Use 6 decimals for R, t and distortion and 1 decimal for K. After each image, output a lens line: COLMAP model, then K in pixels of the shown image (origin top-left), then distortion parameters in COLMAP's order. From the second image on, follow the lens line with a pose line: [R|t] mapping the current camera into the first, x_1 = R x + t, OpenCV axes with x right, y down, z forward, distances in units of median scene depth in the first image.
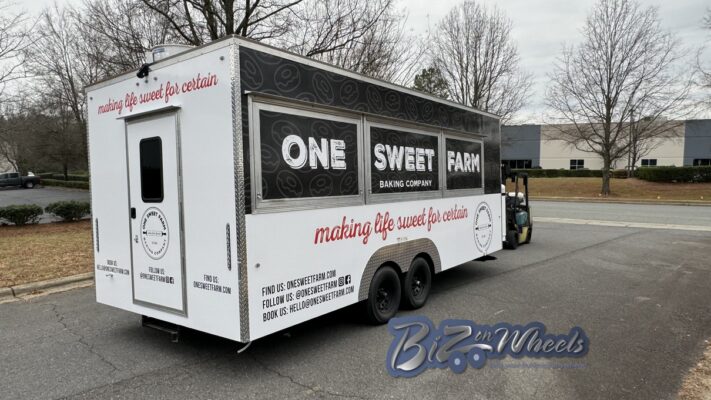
lens RADIAL K [[452.6, 0, 355.4], [0, 452.6, 200.5], [0, 0, 1]] dist [0.000331, -0.001196]
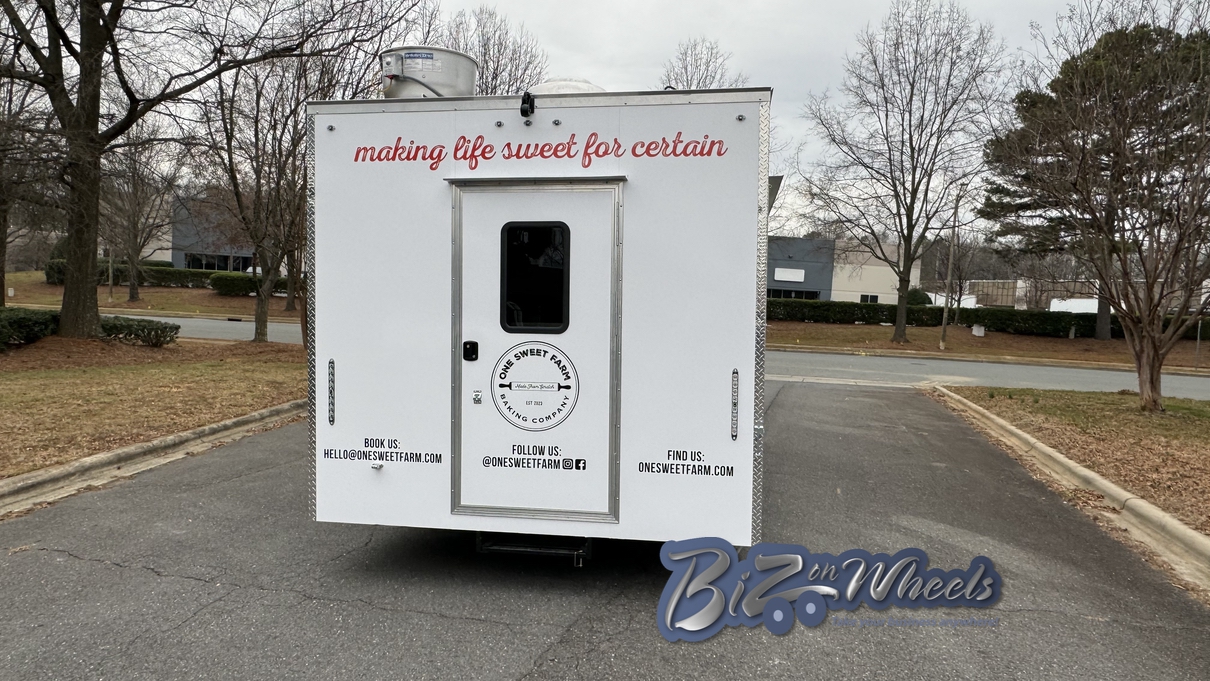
lens RADIAL K [[770.3, 0, 606.2], [0, 770.3, 341.0], [0, 0, 1]] dist [0.000331, -0.001196]
pose [[0.883018, 0.021467, 0.468849, -0.766106], [-0.023934, 0.999713, -0.000697, 0.011830], [-0.468729, -0.010606, 0.883278, 0.077118]]
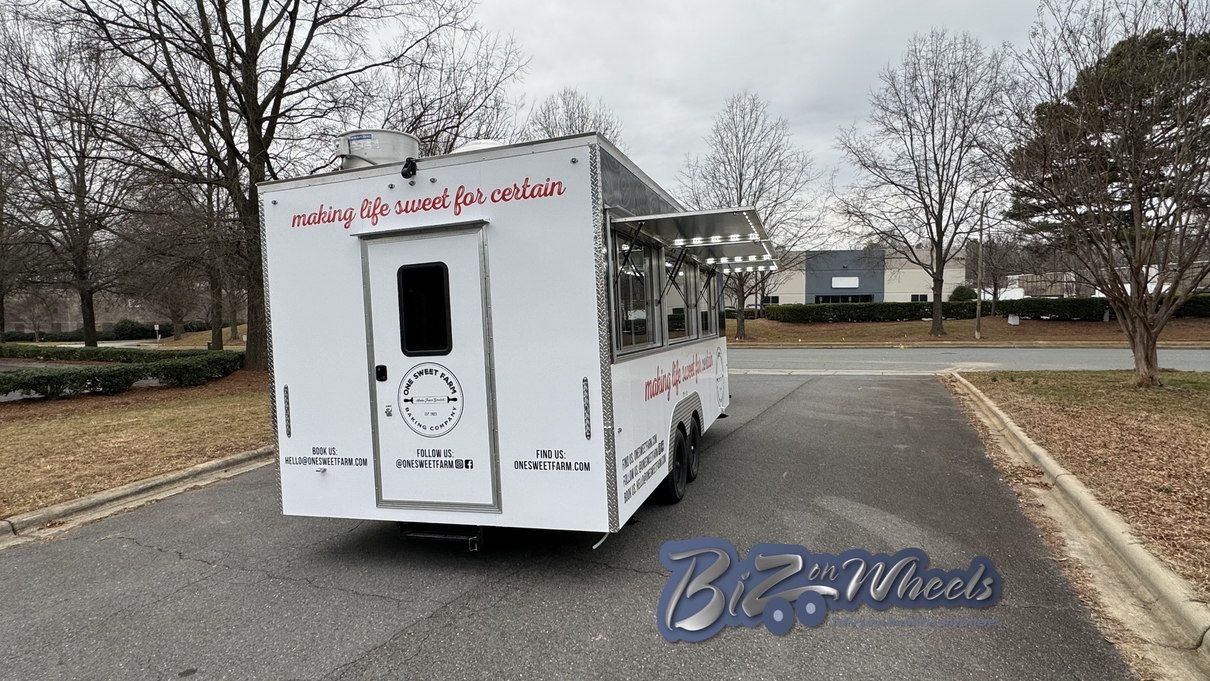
lens RADIAL K [[624.6, 0, 601.0], [0, 624.6, 339.7], [0, 0, 1]] dist [-0.000965, 0.000136]
pose [[0.946012, -0.026590, 0.323038, -0.465884], [0.034381, 0.999239, -0.018435, 0.005886], [-0.322302, 0.028546, 0.946206, -0.000153]]
